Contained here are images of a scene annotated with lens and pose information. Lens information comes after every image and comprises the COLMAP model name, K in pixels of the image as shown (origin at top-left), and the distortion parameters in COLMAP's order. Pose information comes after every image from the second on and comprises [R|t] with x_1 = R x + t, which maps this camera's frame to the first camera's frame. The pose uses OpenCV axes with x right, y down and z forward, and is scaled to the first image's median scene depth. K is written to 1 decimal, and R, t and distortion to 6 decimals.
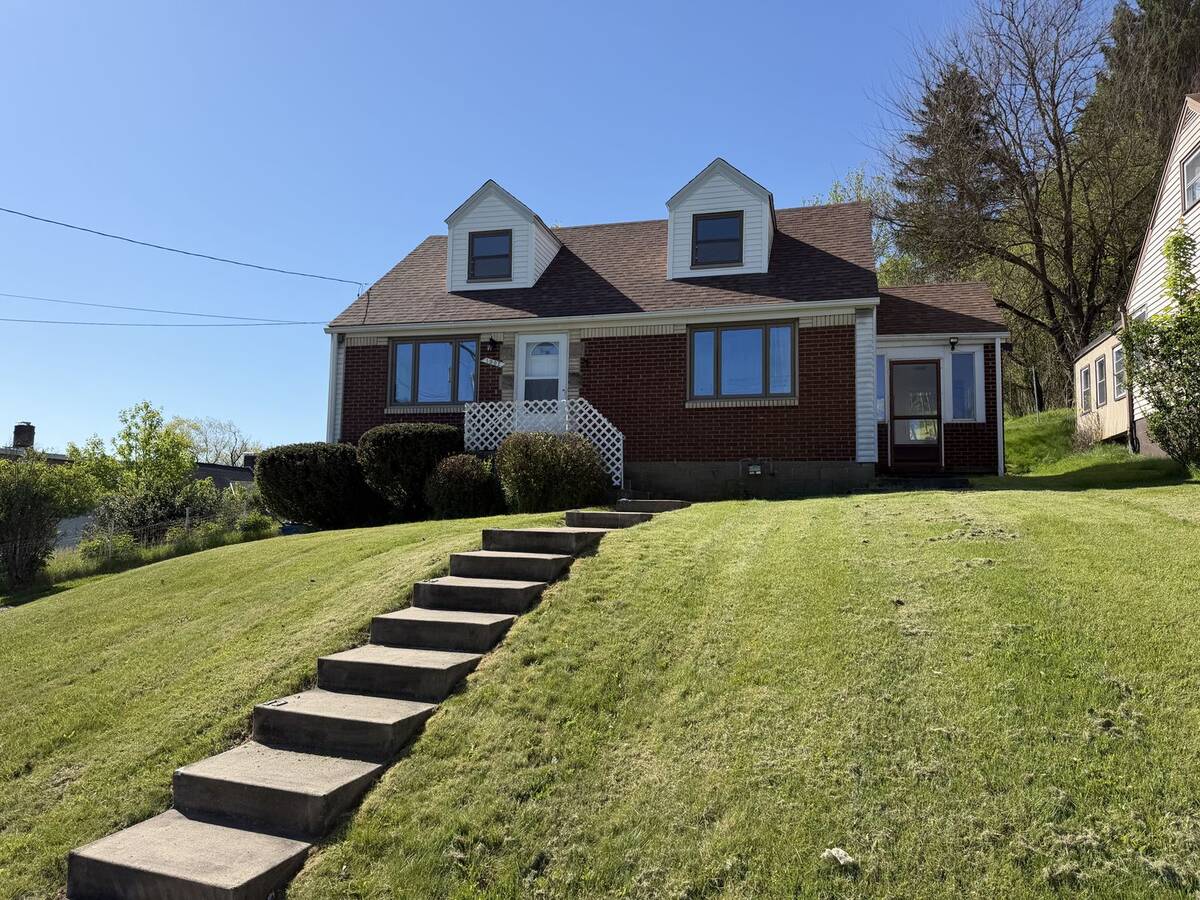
lens RADIAL K [[726.2, 0, 600.0], [0, 726.2, 450.0], [0, 0, 1]] dist [0.124221, -0.139912]
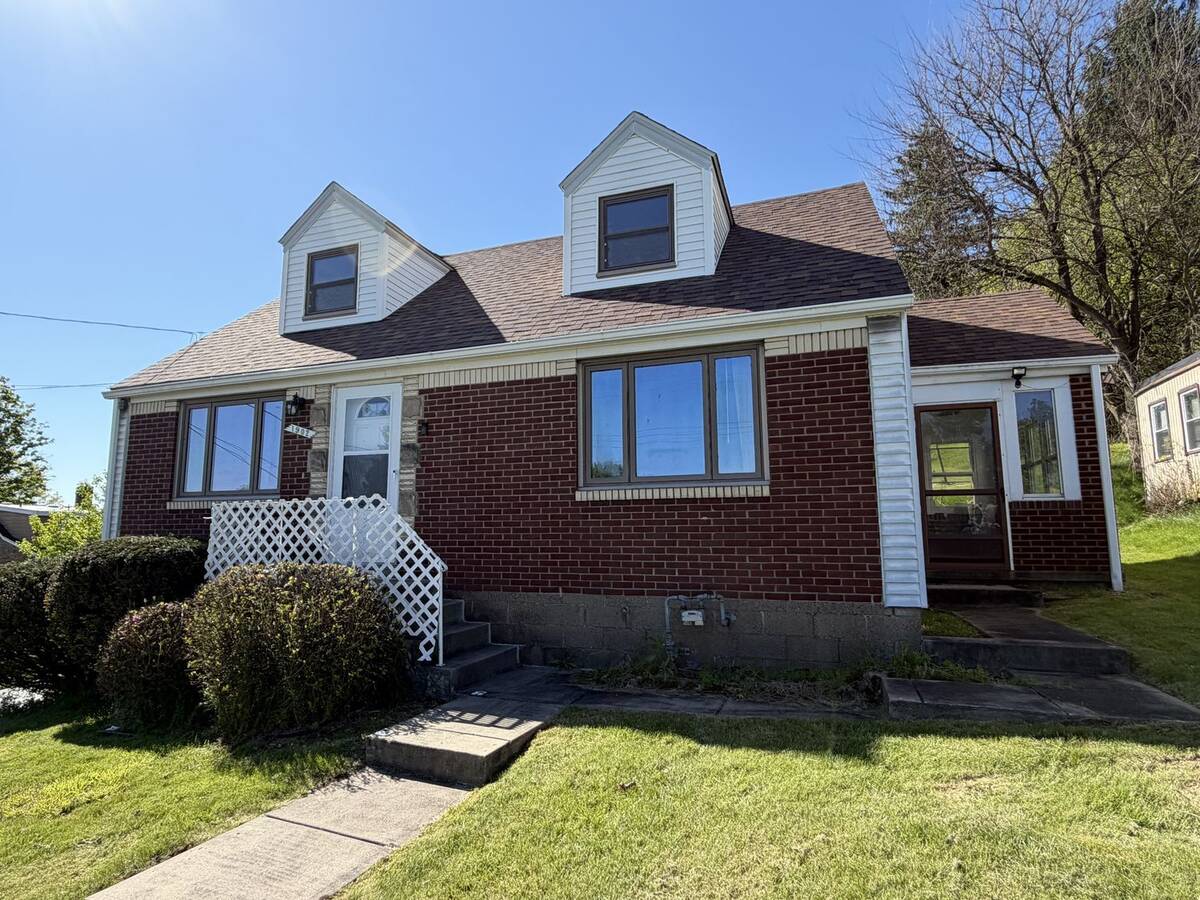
lens RADIAL K [[526.1, 0, 600.0], [0, 526.1, 450.0], [0, 0, 1]] dist [-0.000918, 0.000156]
pose [[0.994967, -0.029885, -0.095646, 0.171044], [0.026658, 0.999037, -0.034842, -0.079613], [0.096596, 0.032117, 0.994805, 0.554859]]
